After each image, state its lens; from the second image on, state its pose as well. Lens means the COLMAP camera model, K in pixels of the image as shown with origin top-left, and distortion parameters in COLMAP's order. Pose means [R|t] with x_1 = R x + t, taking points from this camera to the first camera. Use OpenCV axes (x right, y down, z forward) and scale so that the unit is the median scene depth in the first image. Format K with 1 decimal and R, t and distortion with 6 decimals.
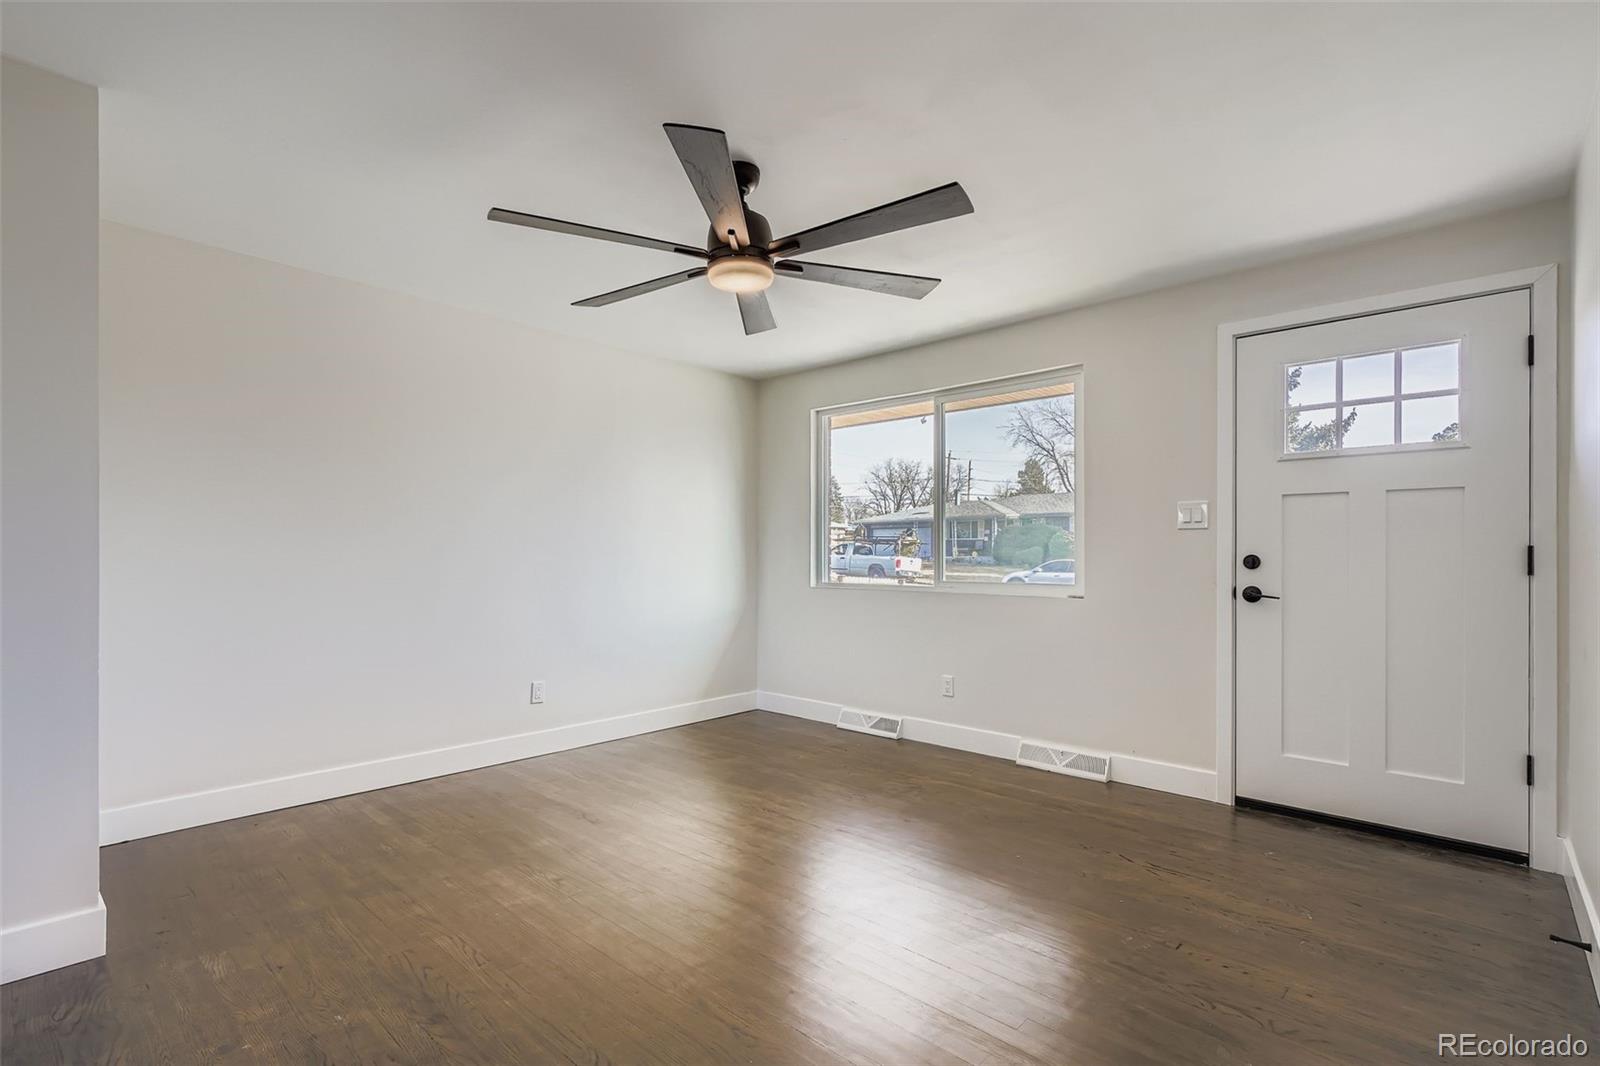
lens RADIAL K [[738.8, 0, 780.1], [0, 738.8, 553.5], [0, 0, 1]] dist [0.000221, 0.000038]
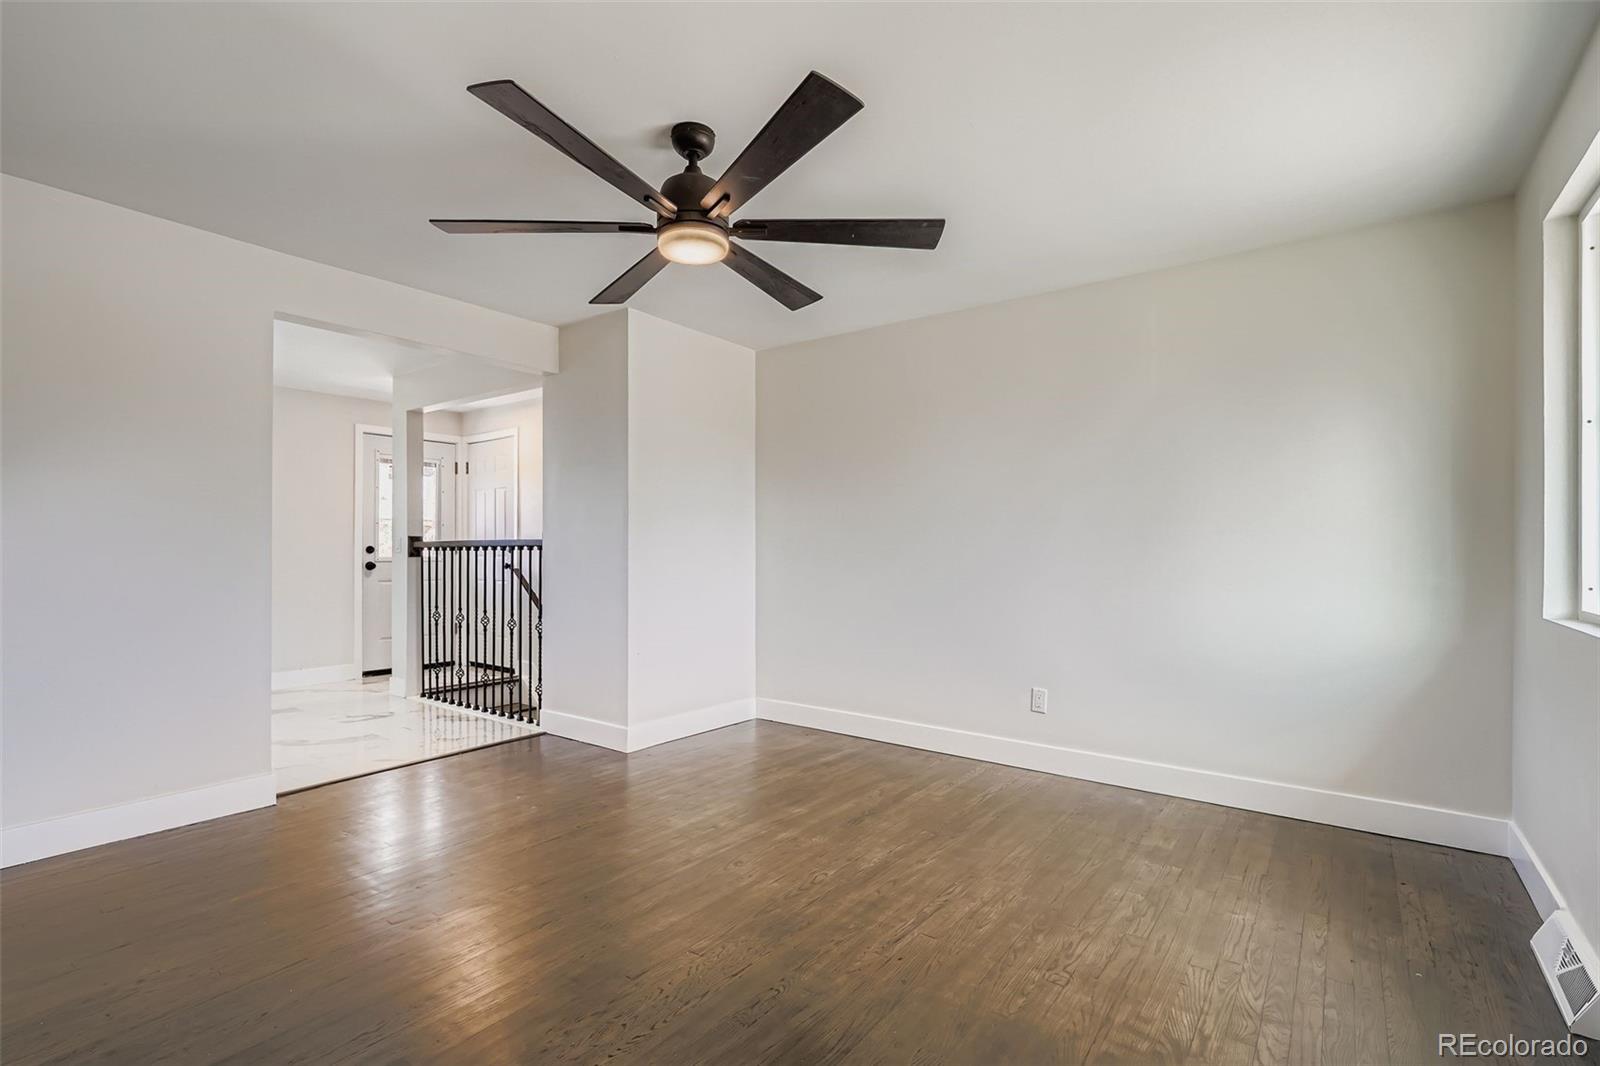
lens RADIAL K [[745.7, 0, 781.3], [0, 745.7, 527.2], [0, 0, 1]] dist [0.000747, 0.000467]
pose [[0.111256, -0.020528, -0.993580, 0.659871], [-0.003035, 0.999775, -0.020996, 0.002315], [0.993787, 0.005351, 0.111169, 0.740320]]
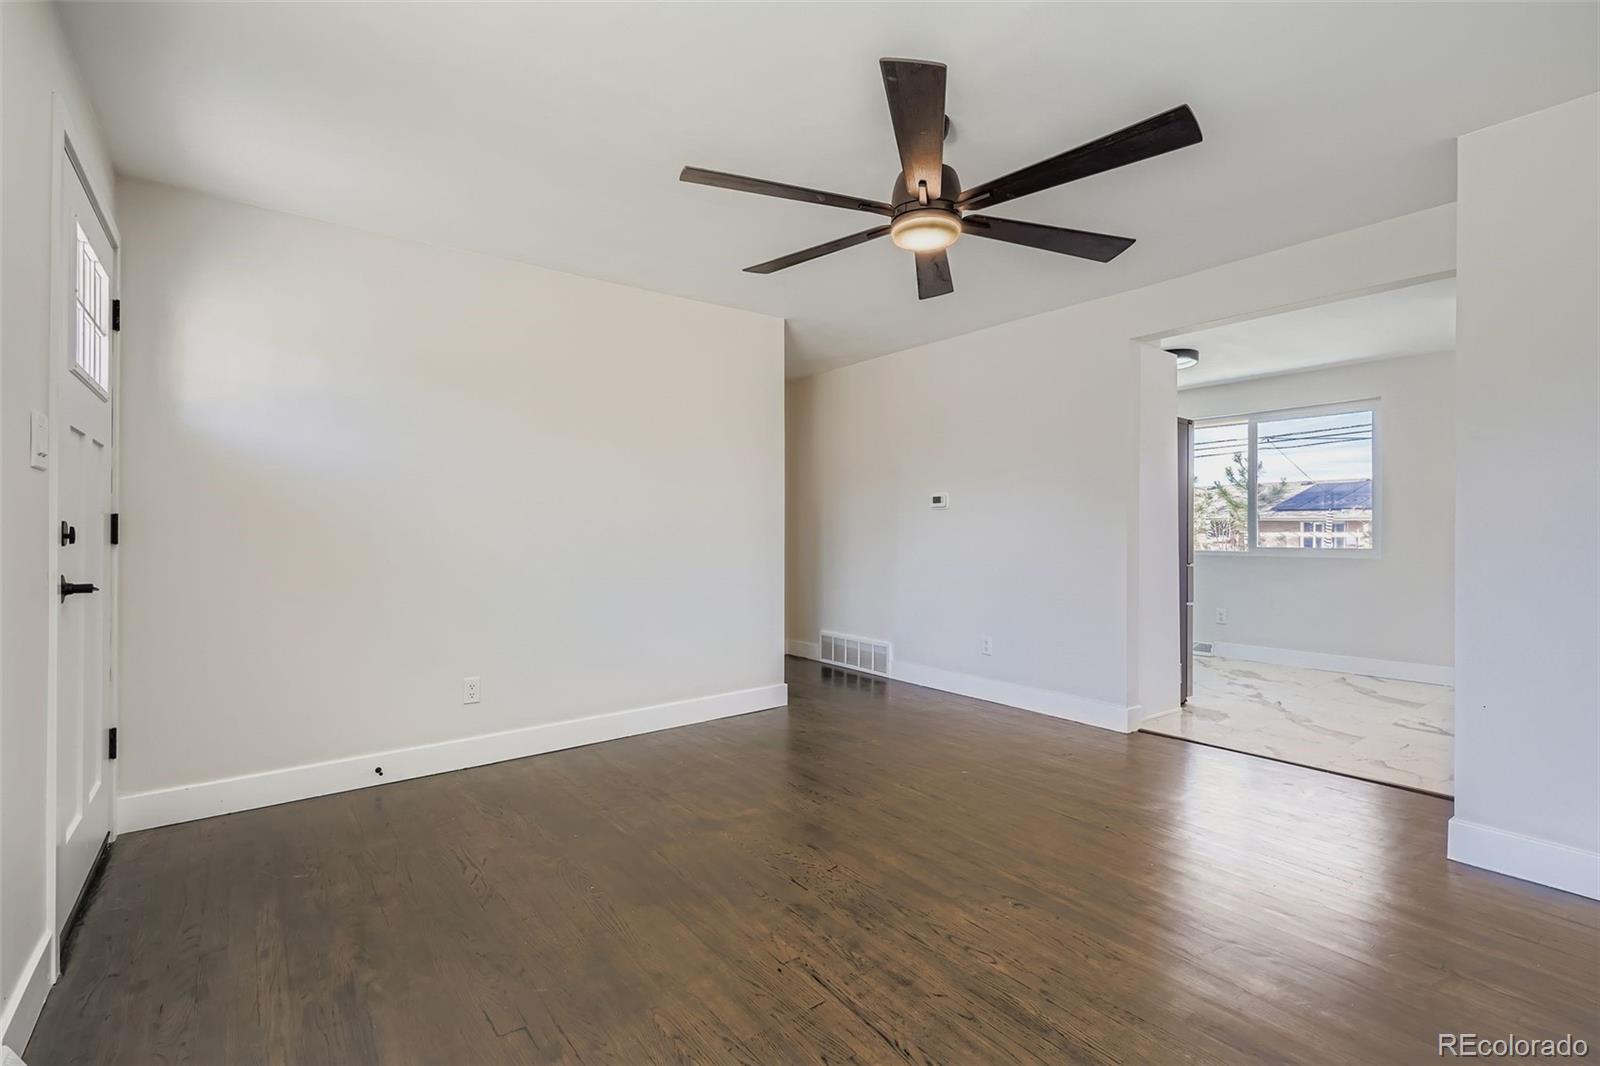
lens RADIAL K [[733.2, 0, 808.4], [0, 733.2, 529.2], [0, 0, 1]] dist [-0.001599, -0.000775]
pose [[-0.990300, 0.000686, 0.138944, -0.024000], [0.001265, 0.999991, 0.004079, 0.005906], [-0.138940, 0.004215, -0.990292, 1.433957]]
